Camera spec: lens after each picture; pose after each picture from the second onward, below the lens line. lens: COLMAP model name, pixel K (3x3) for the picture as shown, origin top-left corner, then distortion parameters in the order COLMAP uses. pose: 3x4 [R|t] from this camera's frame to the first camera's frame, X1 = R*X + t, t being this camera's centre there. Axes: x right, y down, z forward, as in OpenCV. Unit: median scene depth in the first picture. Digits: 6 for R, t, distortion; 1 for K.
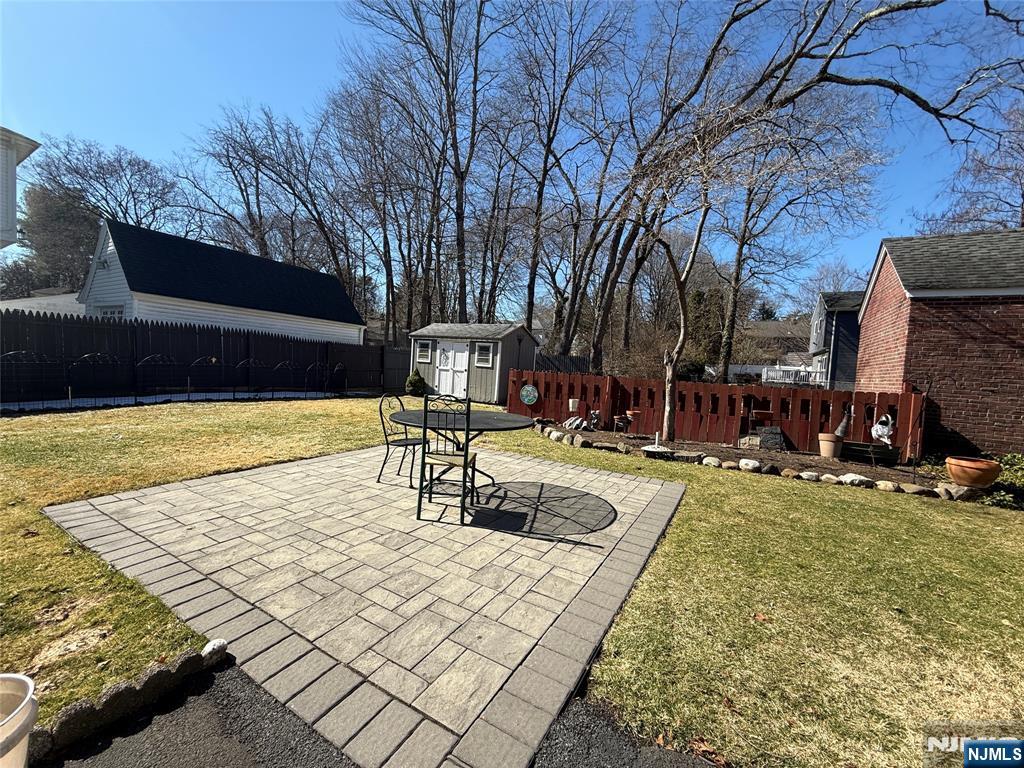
lens RADIAL K [[406.6, 0, 507.1], [0, 406.6, 384.2], [0, 0, 1]] dist [0.009901, 0.000161]
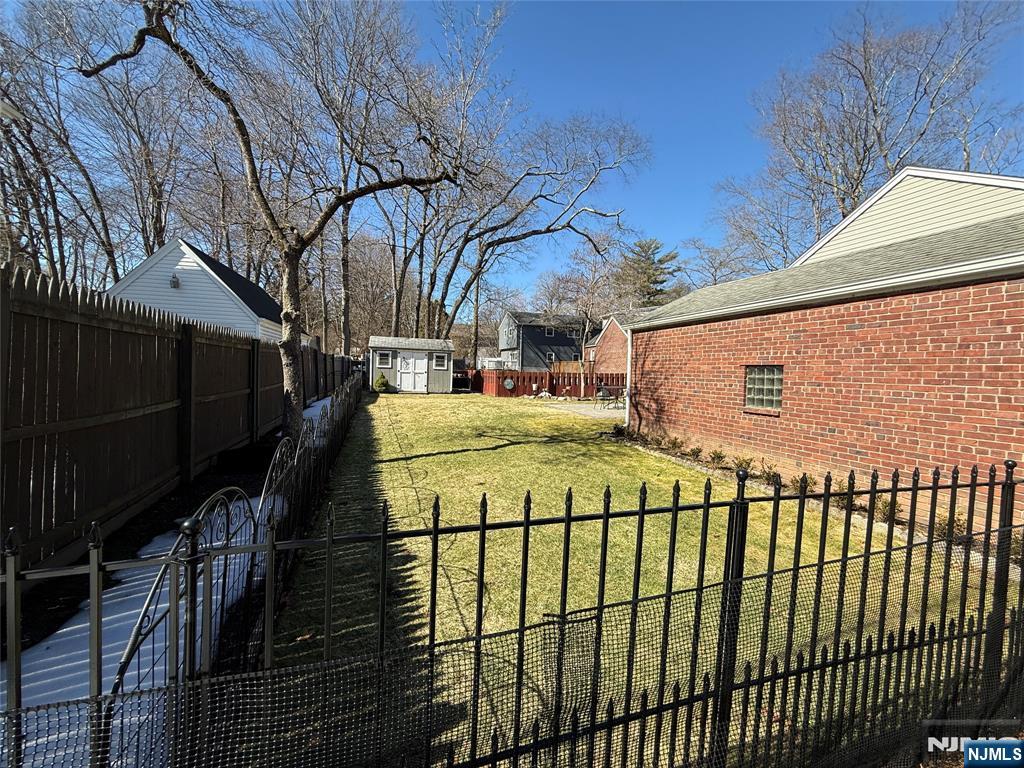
lens RADIAL K [[406.6, 0, 507.1], [0, 406.6, 384.2], [0, 0, 1]] dist [0.009901, 0.000161]
pose [[0.692209, -0.073802, 0.717913, -0.903839], [0.057961, 0.997229, 0.046631, -0.040862], [-0.719366, 0.009333, 0.694569, -0.198906]]
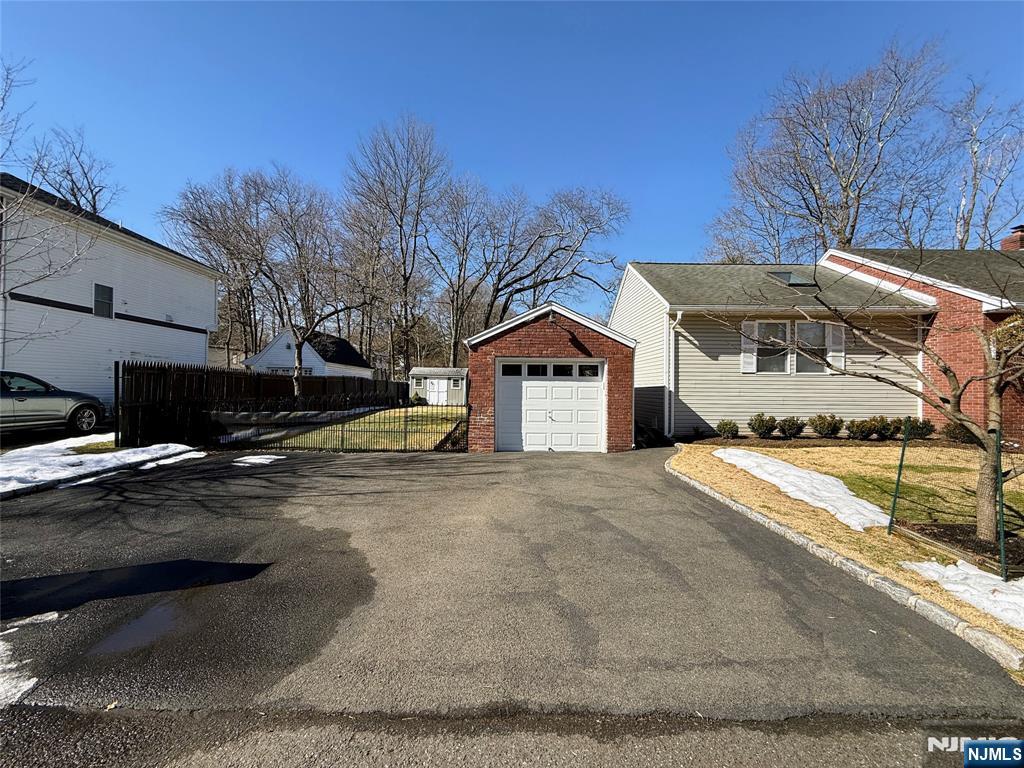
lens RADIAL K [[406.6, 0, 507.1], [0, 406.6, 384.2], [0, 0, 1]] dist [0.009901, 0.000161]
pose [[0.869788, -0.045202, 0.491351, -0.813150], [0.065952, 0.997510, -0.024980, 0.003439], [-0.488999, 0.054133, 0.870603, -0.914230]]
